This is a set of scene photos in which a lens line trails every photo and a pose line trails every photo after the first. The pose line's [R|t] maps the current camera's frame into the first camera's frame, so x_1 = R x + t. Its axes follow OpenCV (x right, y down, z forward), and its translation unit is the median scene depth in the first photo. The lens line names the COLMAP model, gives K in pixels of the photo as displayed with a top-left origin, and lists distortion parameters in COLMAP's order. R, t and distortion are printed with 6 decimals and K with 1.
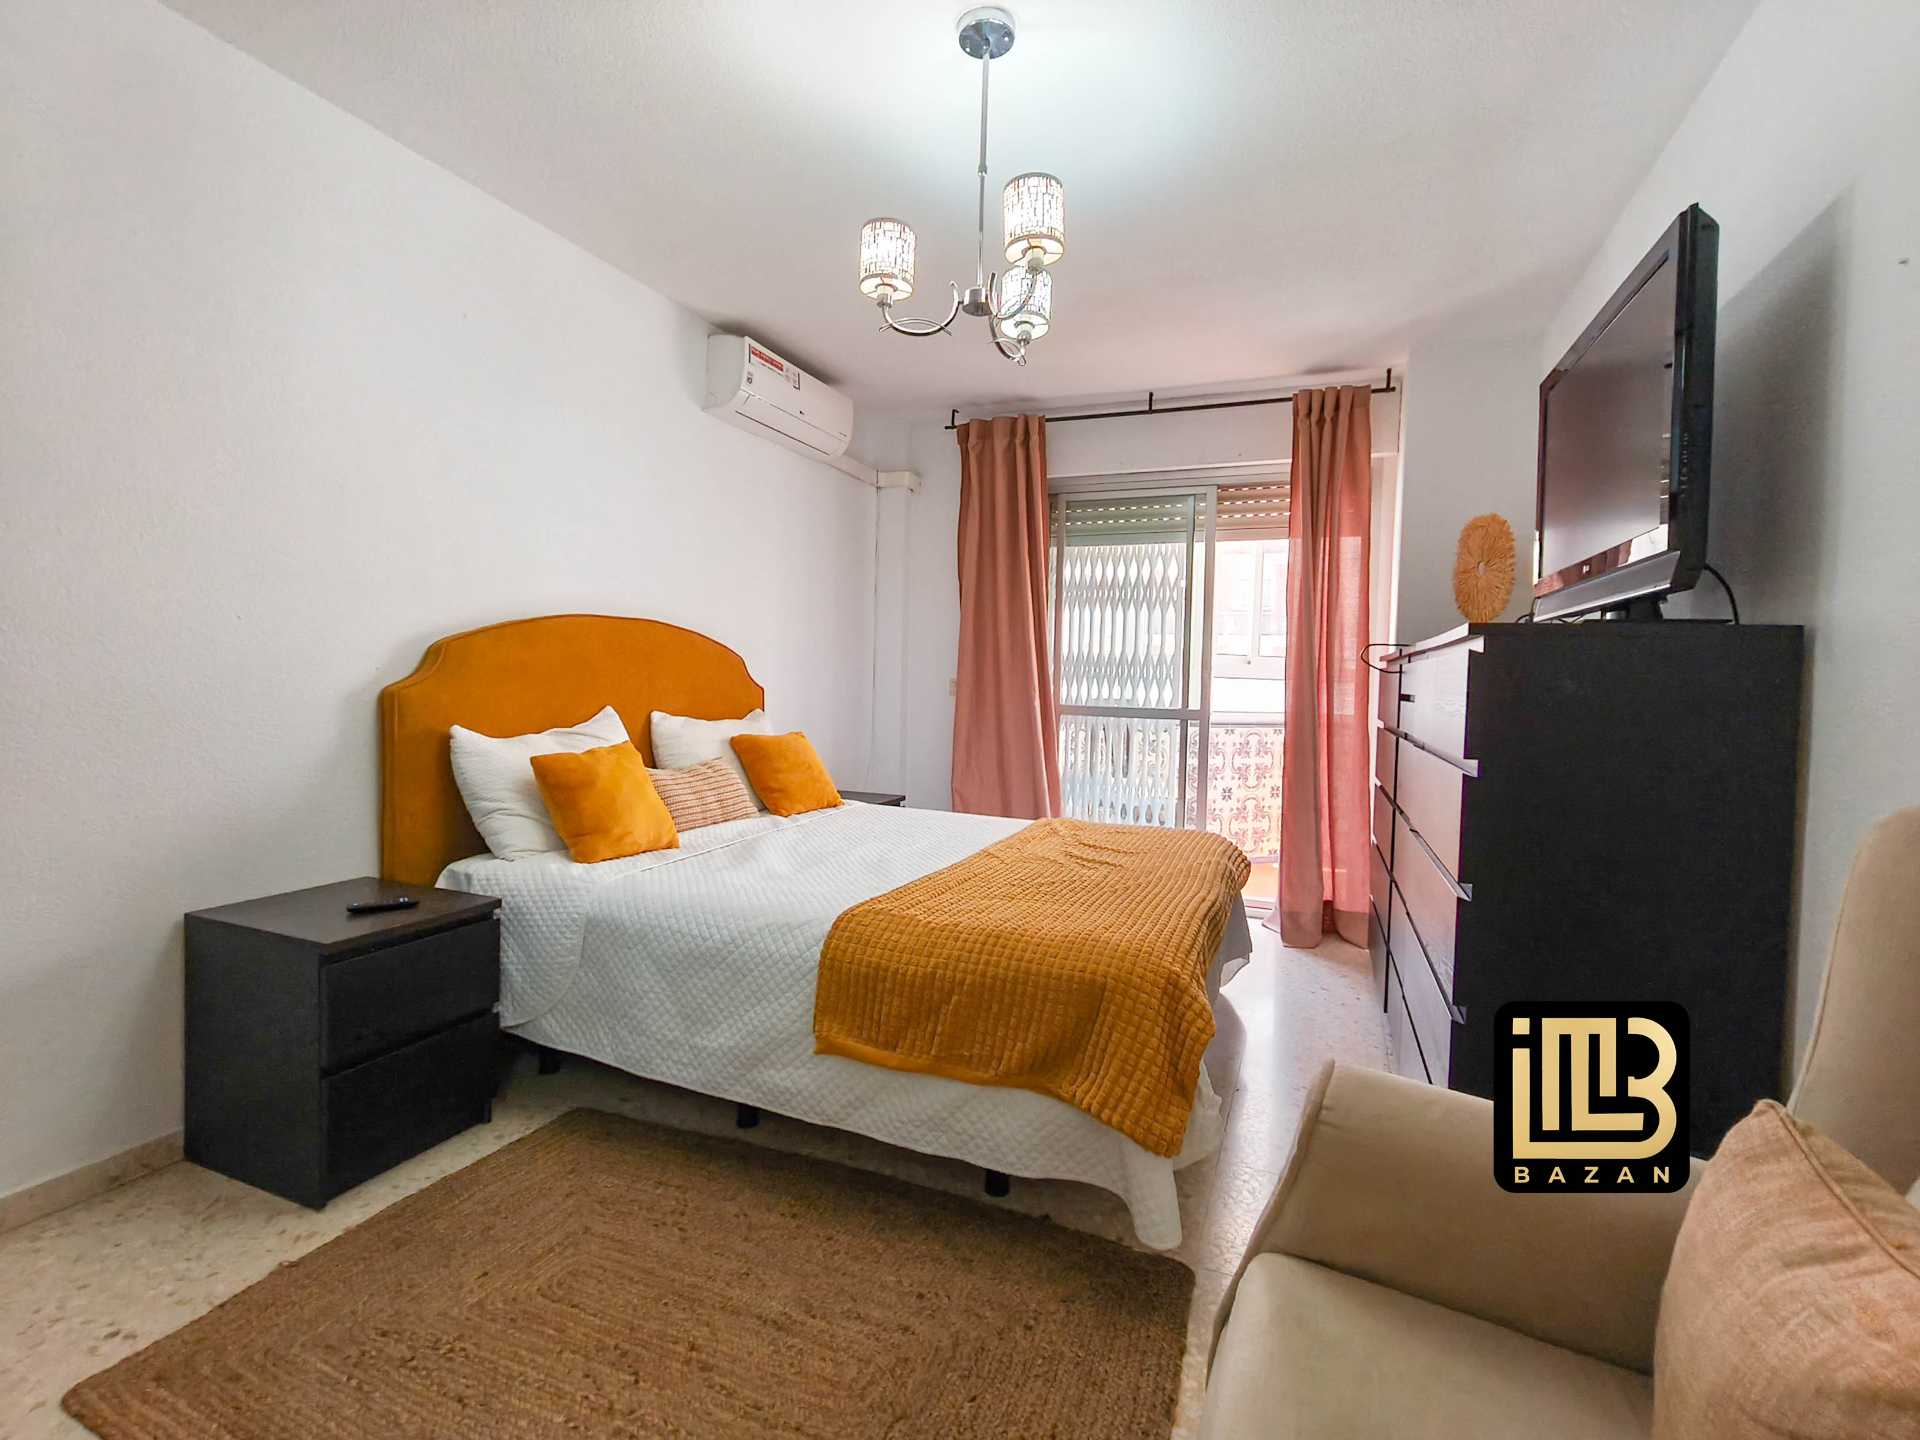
lens RADIAL K [[886.6, 0, 957.8], [0, 886.6, 708.2], [0, 0, 1]] dist [-0.003775, 0.000067]
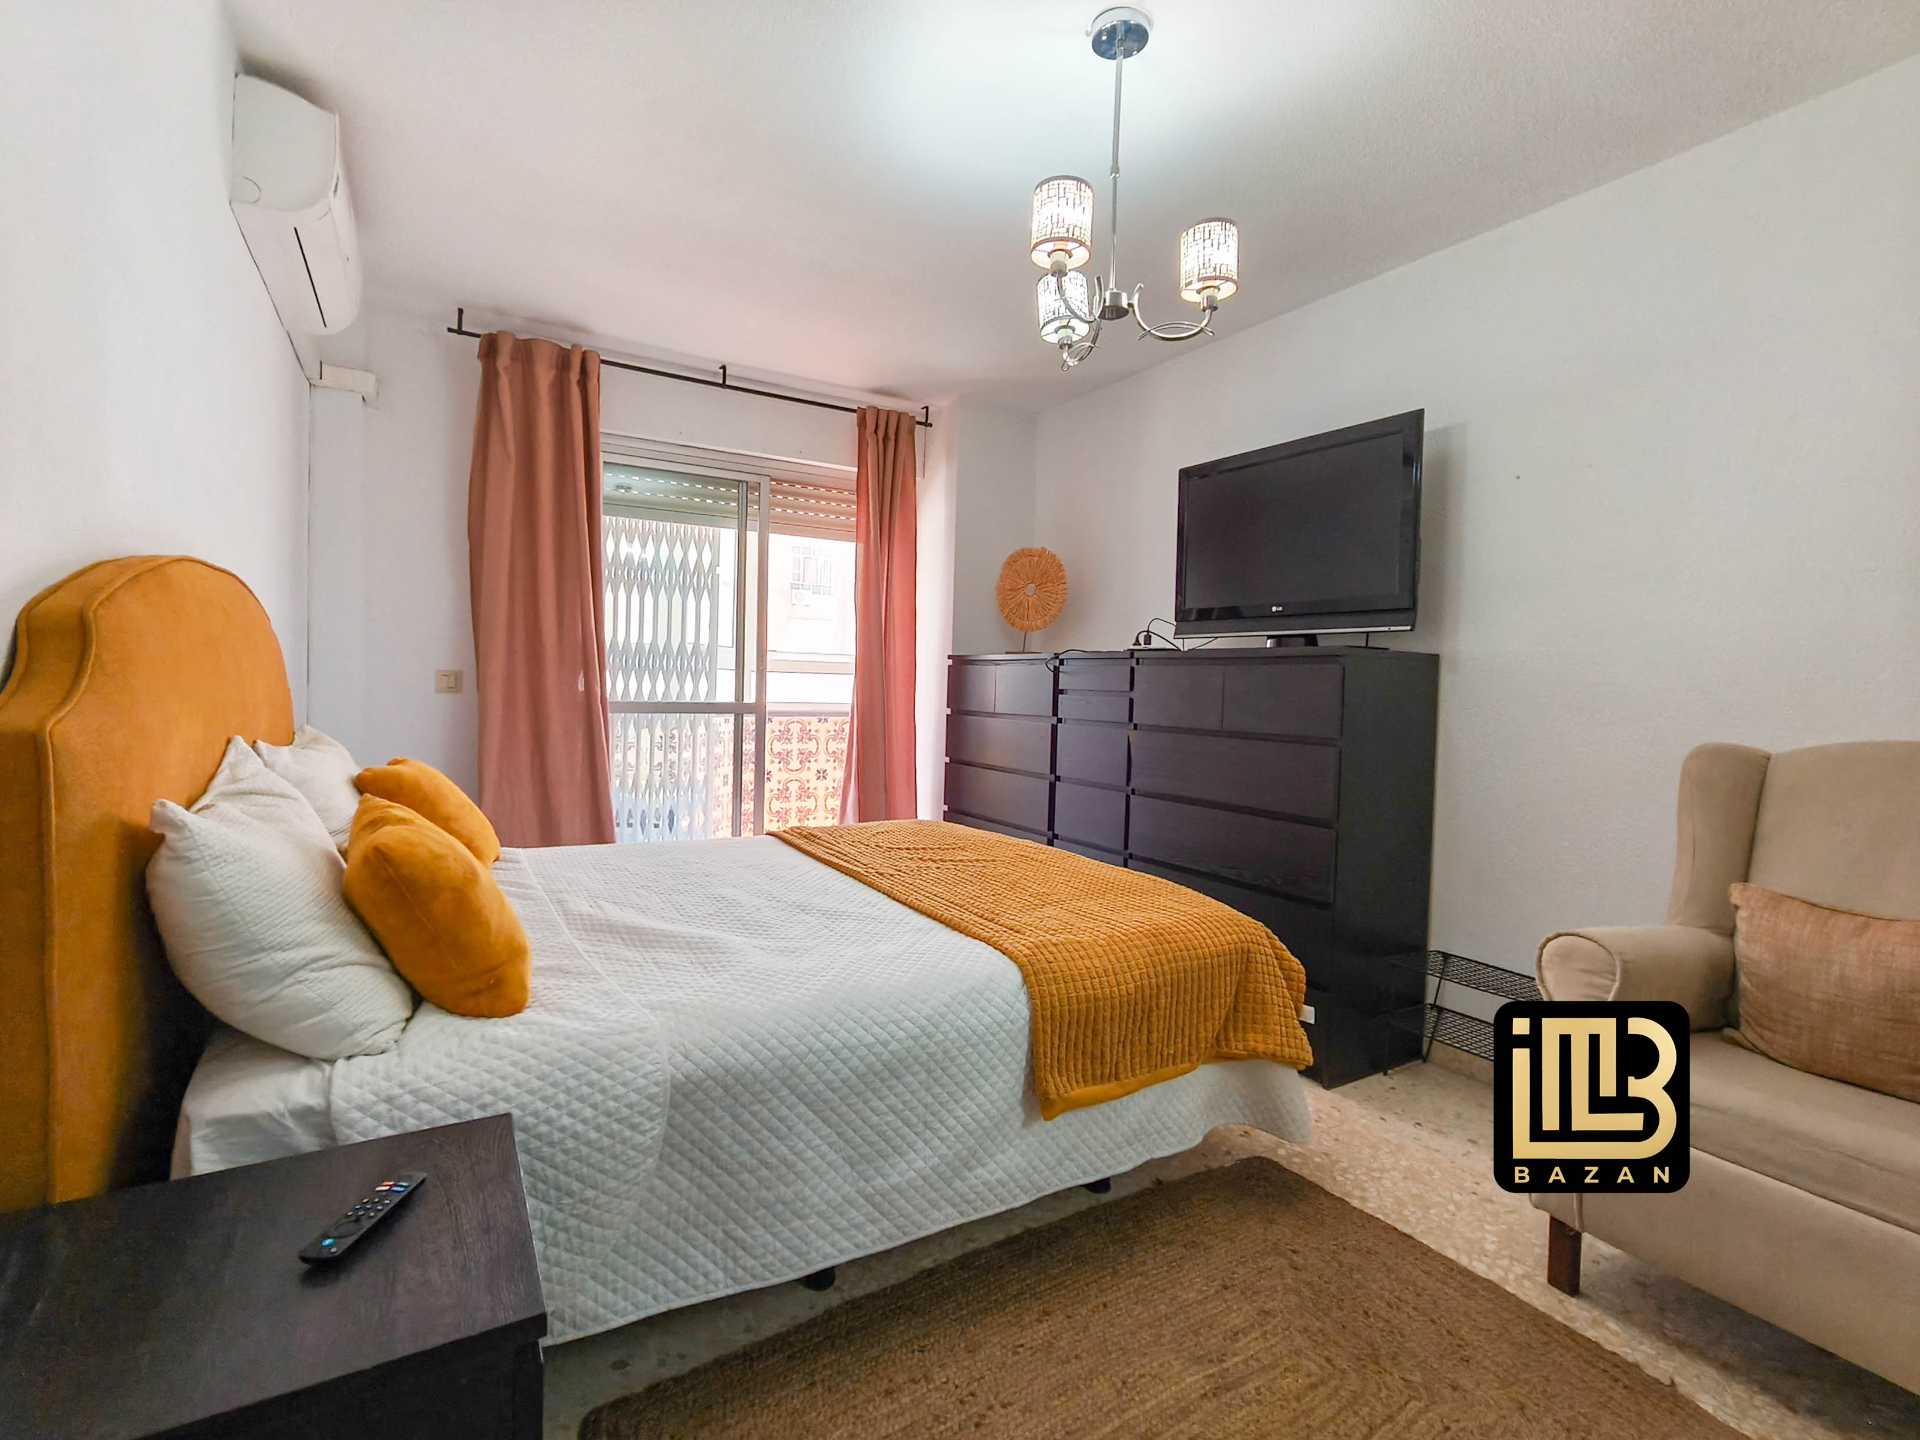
lens RADIAL K [[877.7, 0, 960.0], [0, 877.7, 714.7], [0, 0, 1]] dist [-0.001940, -0.000187]
pose [[0.602398, -0.040770, 0.797154, -0.400521], [0.017173, 0.999126, 0.038122, -0.019795], [-0.798011, -0.009275, 0.602571, 0.249613]]
